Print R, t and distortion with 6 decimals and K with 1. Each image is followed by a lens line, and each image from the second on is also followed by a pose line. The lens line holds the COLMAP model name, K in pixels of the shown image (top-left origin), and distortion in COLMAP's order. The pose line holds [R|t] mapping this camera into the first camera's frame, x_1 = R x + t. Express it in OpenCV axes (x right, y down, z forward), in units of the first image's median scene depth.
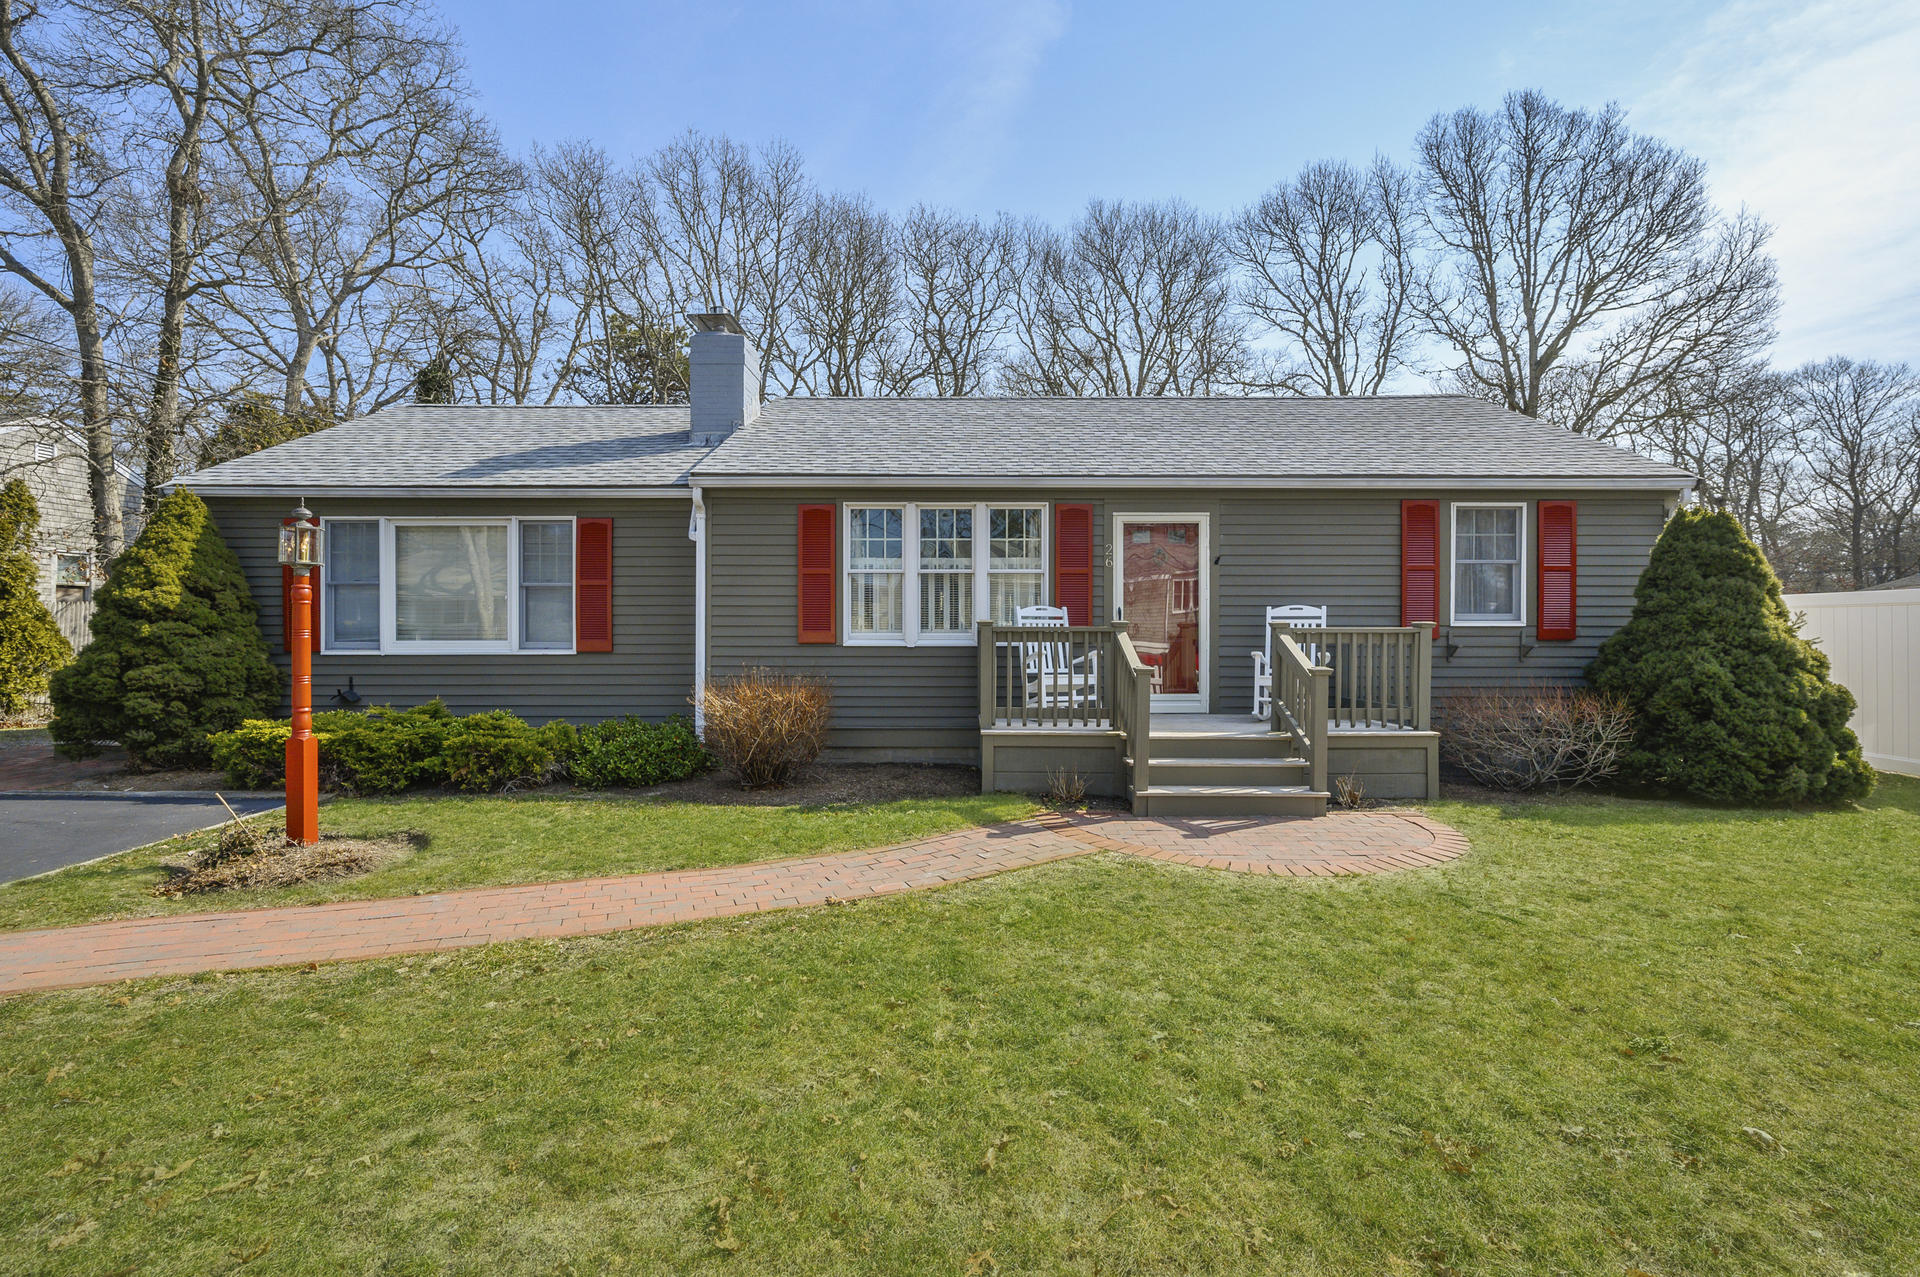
lens RADIAL K [[853.1, 0, 960.0], [0, 853.1, 607.5], [0, 0, 1]] dist [-0.000298, 0.000000]
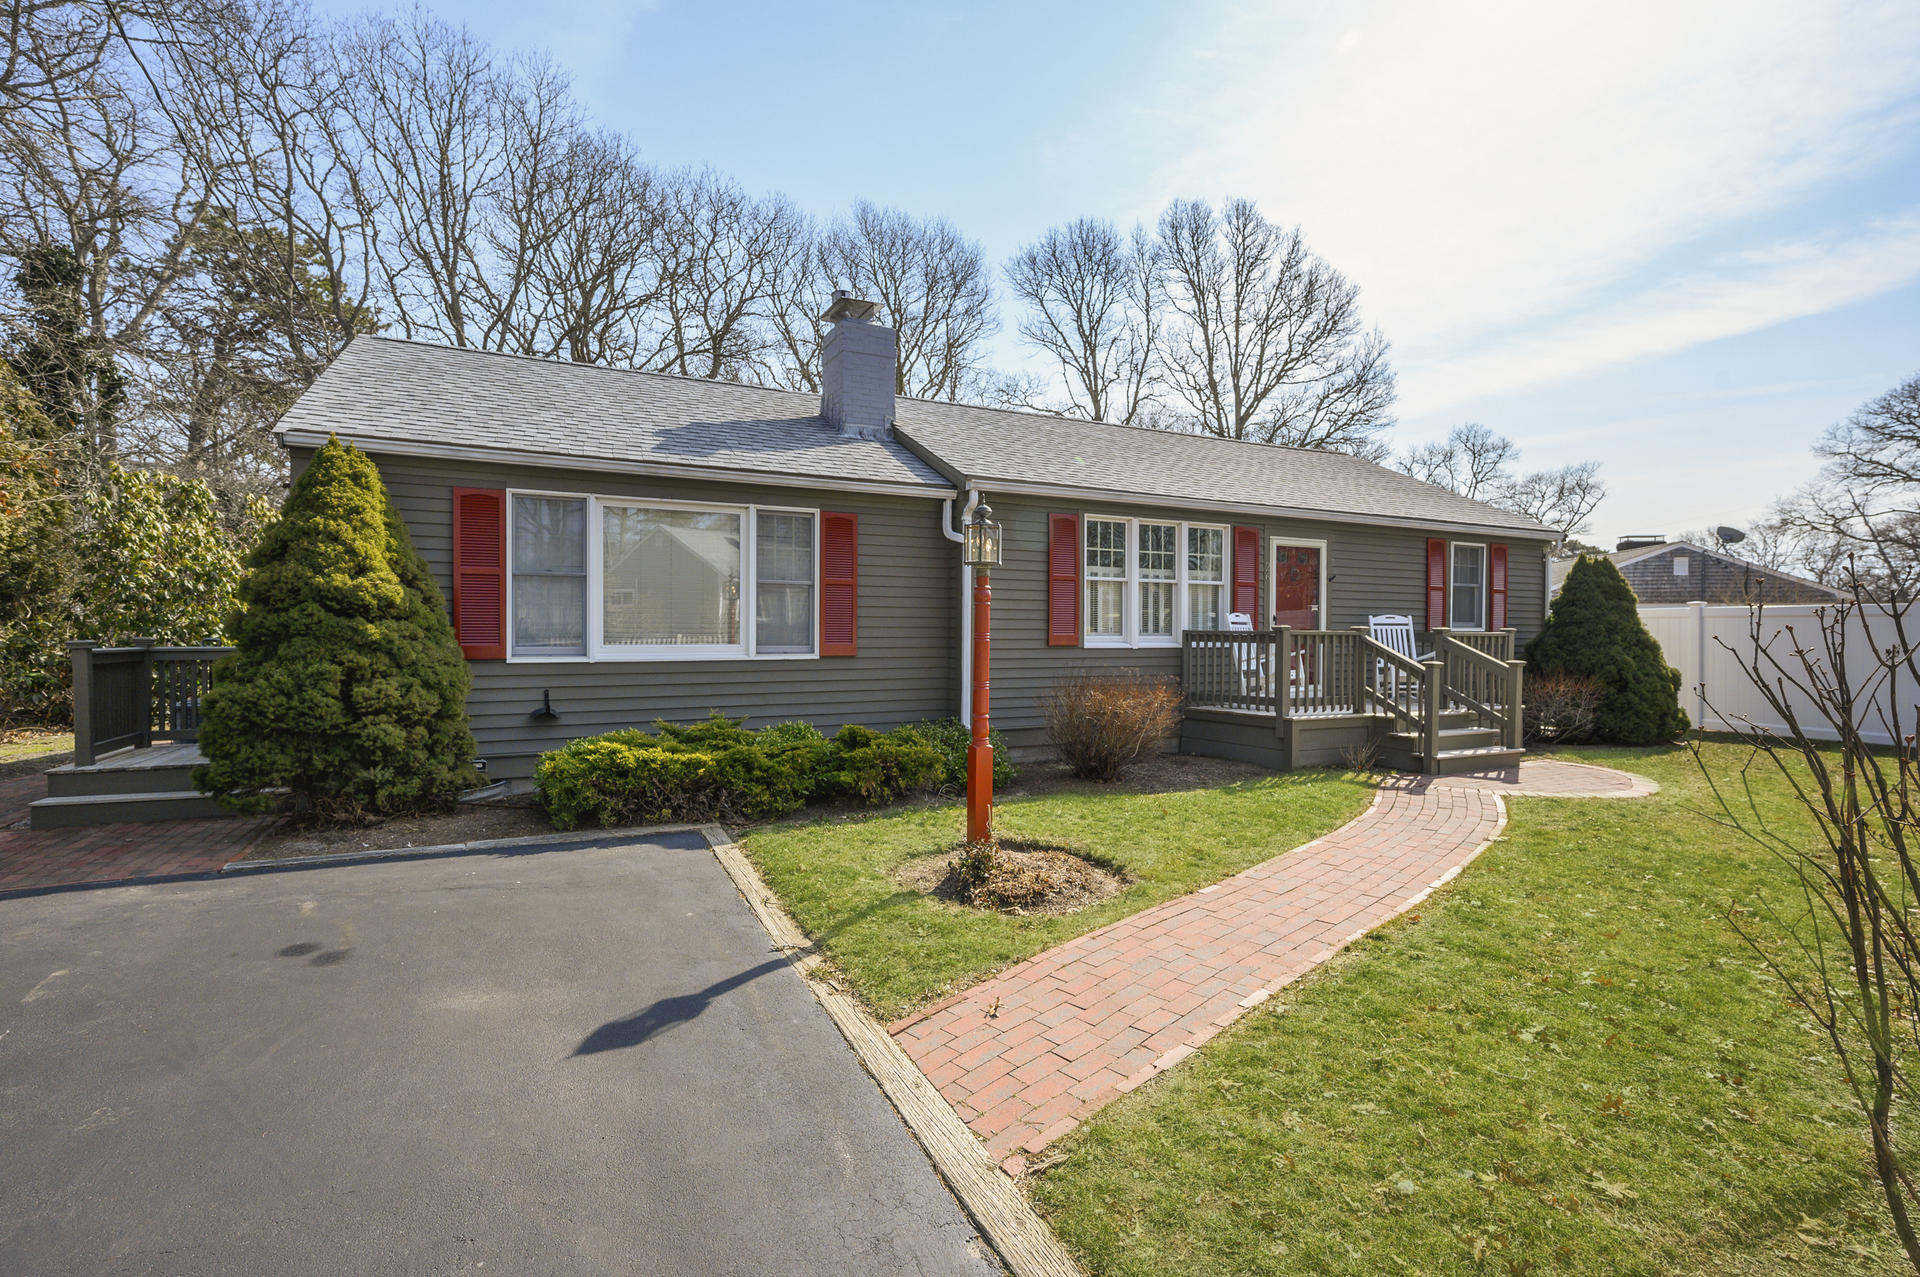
lens RADIAL K [[895.4, 0, 967.2], [0, 895.4, 603.3], [0, 0, 1]] dist [0.000065, -0.000180]
pose [[0.889153, 0.017115, 0.457291, -0.769713], [-0.014064, 0.999850, -0.010076, 0.002356], [-0.457395, 0.002528, 0.889260, 0.069524]]
